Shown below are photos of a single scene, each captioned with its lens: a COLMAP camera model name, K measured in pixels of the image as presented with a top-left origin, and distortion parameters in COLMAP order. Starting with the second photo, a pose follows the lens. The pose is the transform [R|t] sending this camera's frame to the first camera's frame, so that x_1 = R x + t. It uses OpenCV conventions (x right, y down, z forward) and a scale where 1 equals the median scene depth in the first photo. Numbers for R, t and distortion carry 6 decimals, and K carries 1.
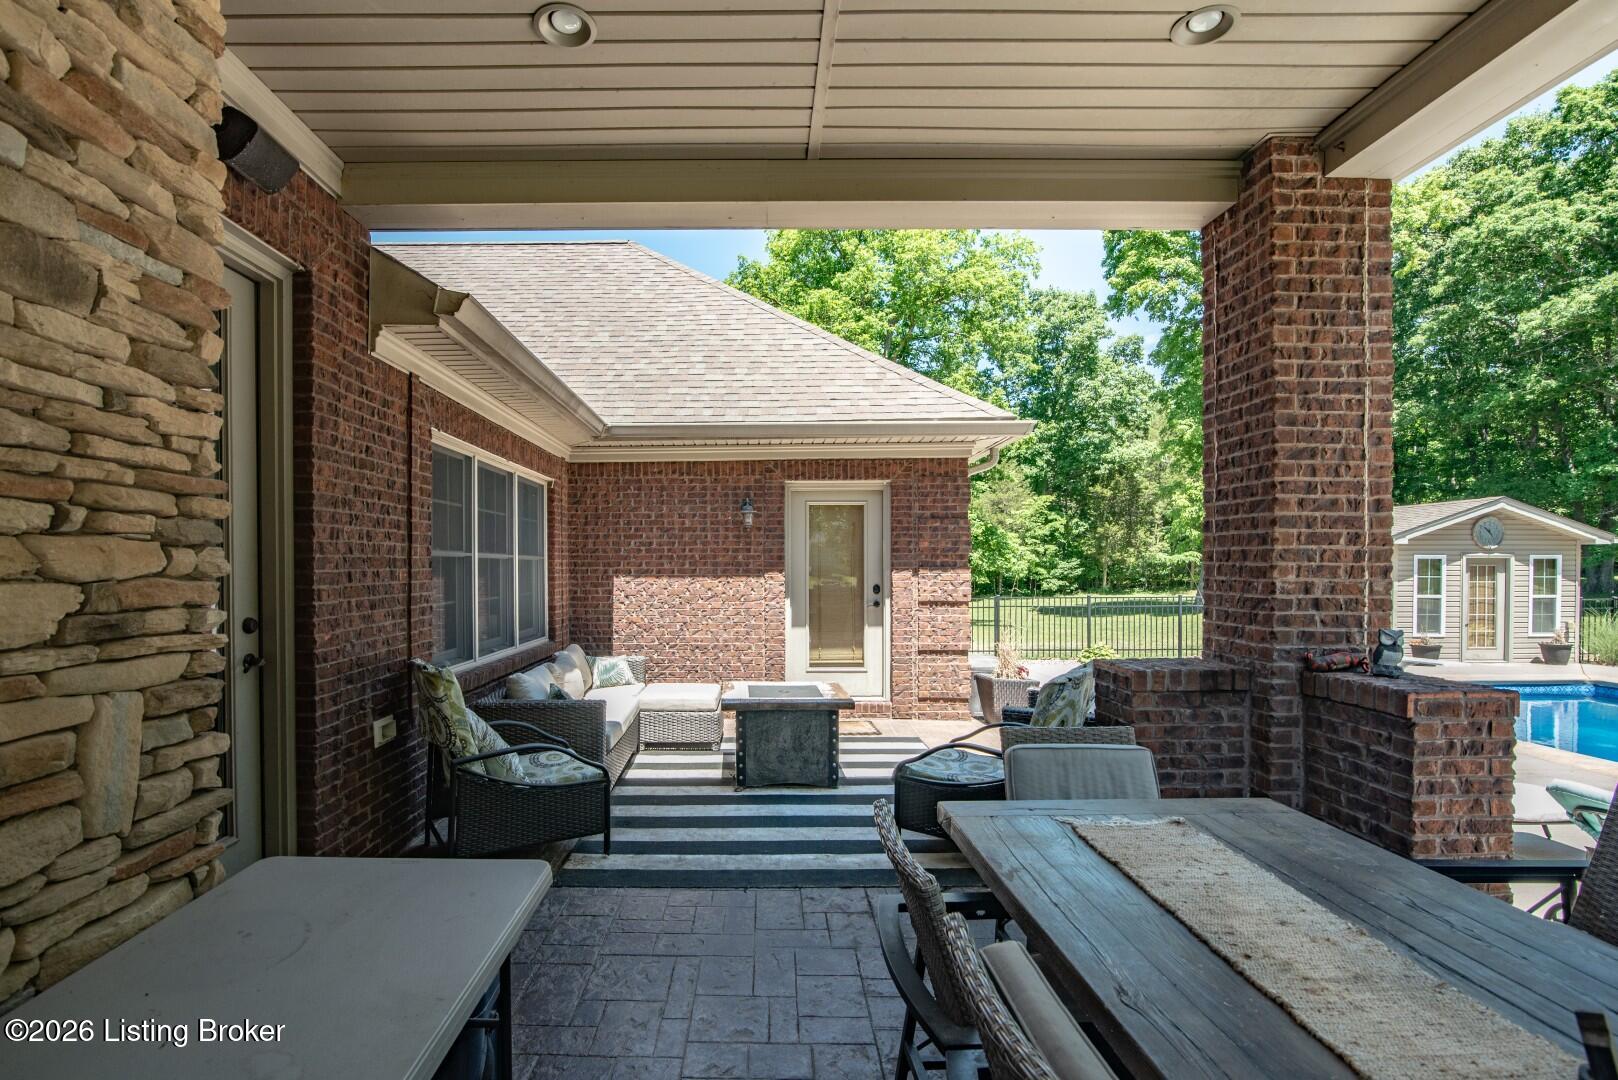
lens RADIAL K [[763.6, 0, 763.7], [0, 763.6, 580.0], [0, 0, 1]] dist [-0.015911, 0.000370]
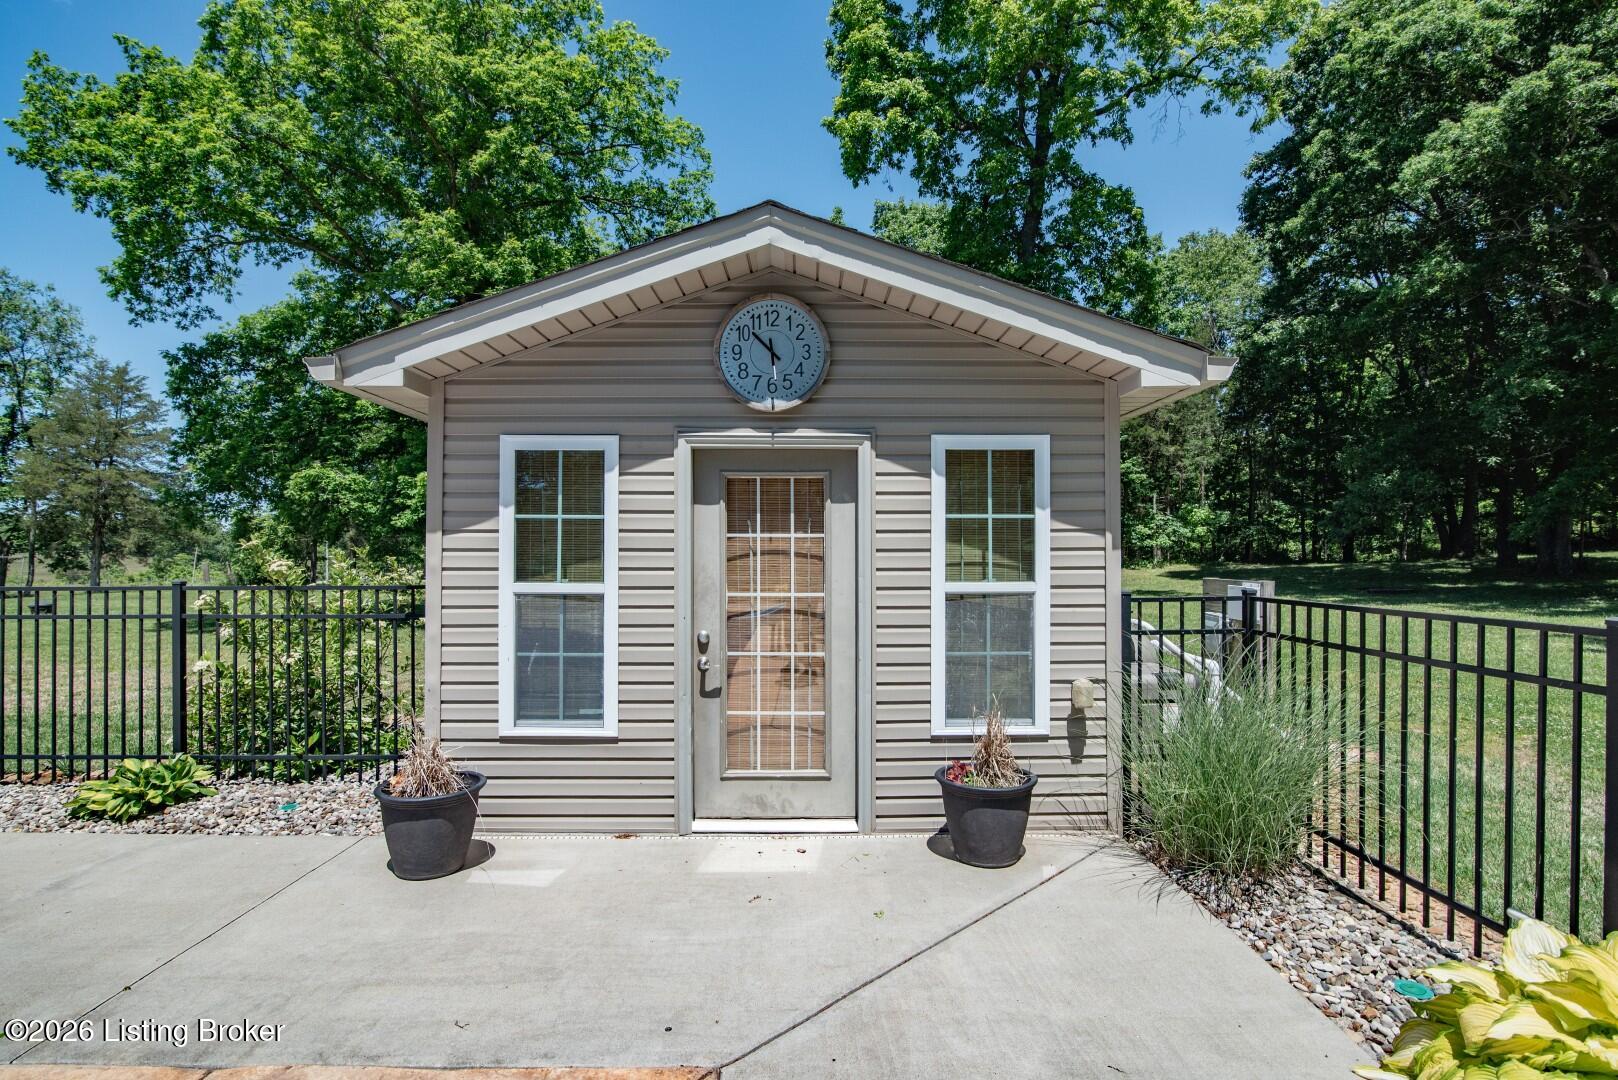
lens RADIAL K [[753.5, 0, 809.0], [0, 753.5, 540.0], [0, 0, 1]] dist [-0.021554, -0.000327]
pose [[0.999977, -0.001775, 0.006615, 0.971537], [0.001937, 0.999695, -0.024625, 0.011377], [-0.006569, 0.024637, 0.999675, 0.726374]]
